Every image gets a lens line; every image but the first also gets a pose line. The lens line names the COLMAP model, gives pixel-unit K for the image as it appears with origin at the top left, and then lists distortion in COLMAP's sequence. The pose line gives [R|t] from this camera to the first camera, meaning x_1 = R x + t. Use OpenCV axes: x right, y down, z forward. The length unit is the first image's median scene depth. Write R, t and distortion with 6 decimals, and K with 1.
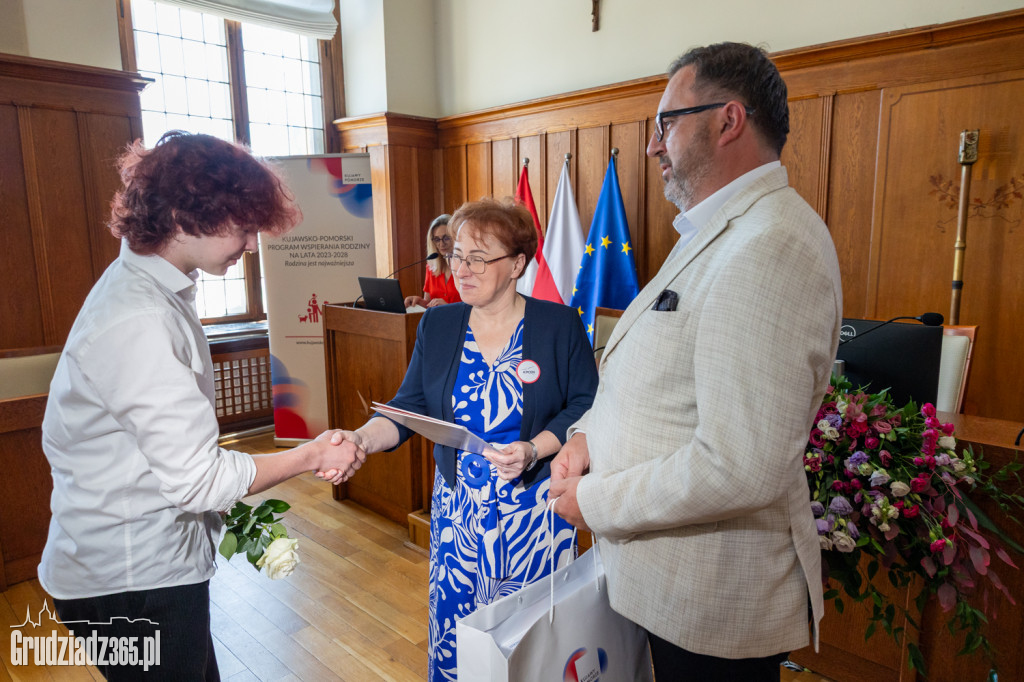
lens RADIAL K [[687.0, 0, 512.0], [0, 687.0, 341.0], [0, 0, 1]] dist [-0.007030, 0.000719]
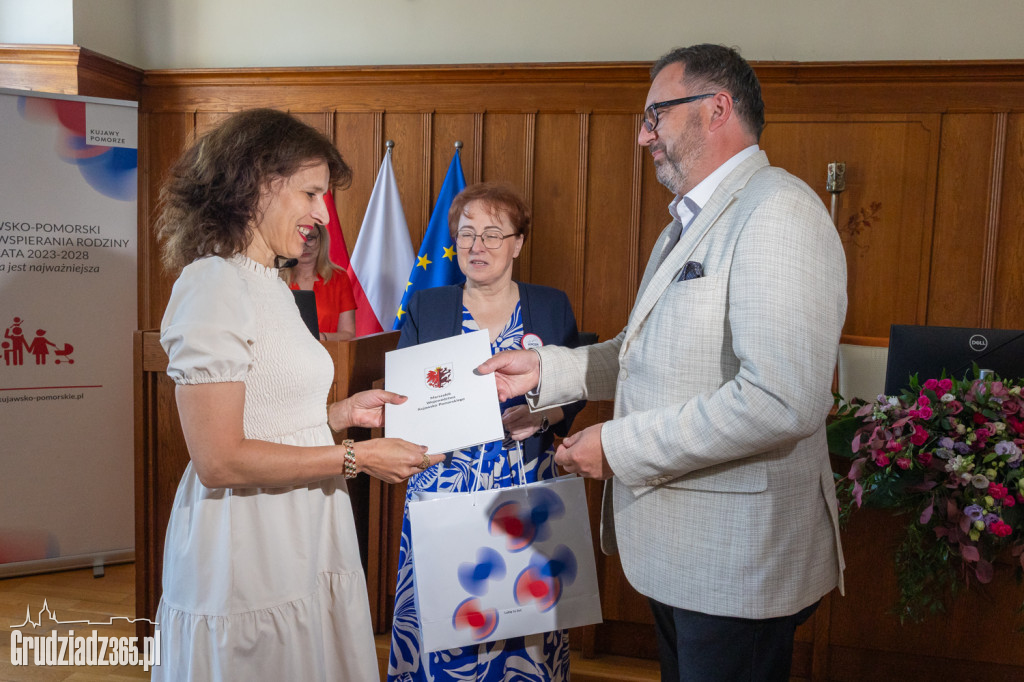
lens RADIAL K [[800.8, 0, 512.8], [0, 800.8, 322.2], [0, 0, 1]] dist [0.002679, -0.000232]
pose [[0.827804, -0.005443, 0.560990, -0.417547], [0.048428, 0.996914, -0.061788, 0.000012], [-0.558923, 0.078316, 0.825513, 0.225567]]
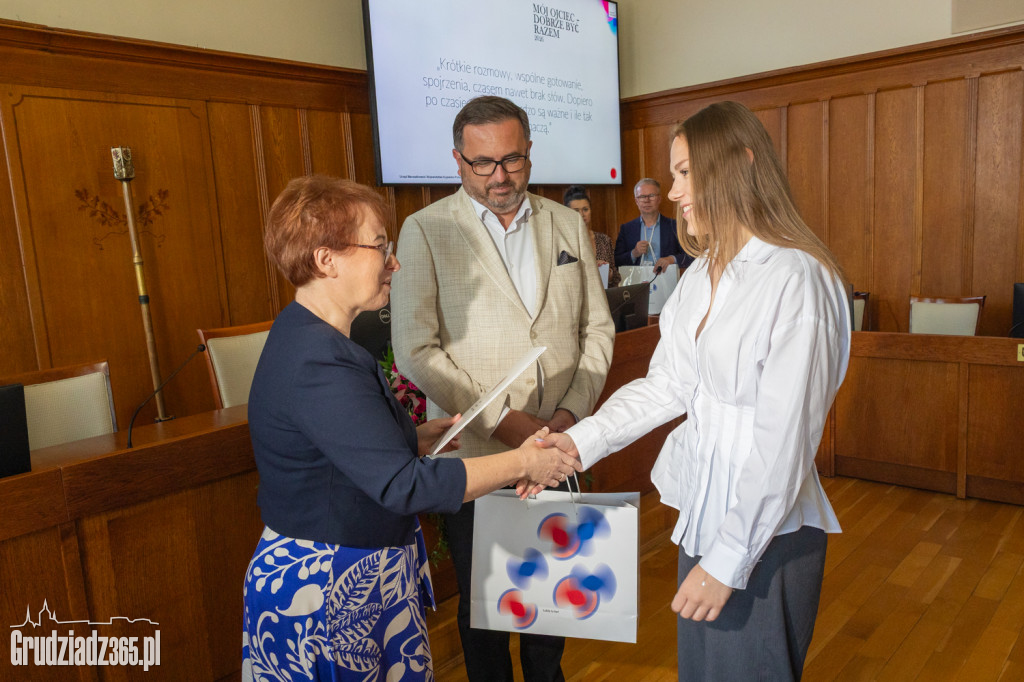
lens RADIAL K [[810.6, 0, 512.8], [0, 810.6, 334.9], [0, 0, 1]] dist [0.032275, -0.002122]
pose [[-0.038764, -0.107328, 0.993468, -0.502480], [0.225985, 0.967515, 0.113342, -0.041278], [-0.973359, 0.228902, -0.013250, 0.459083]]
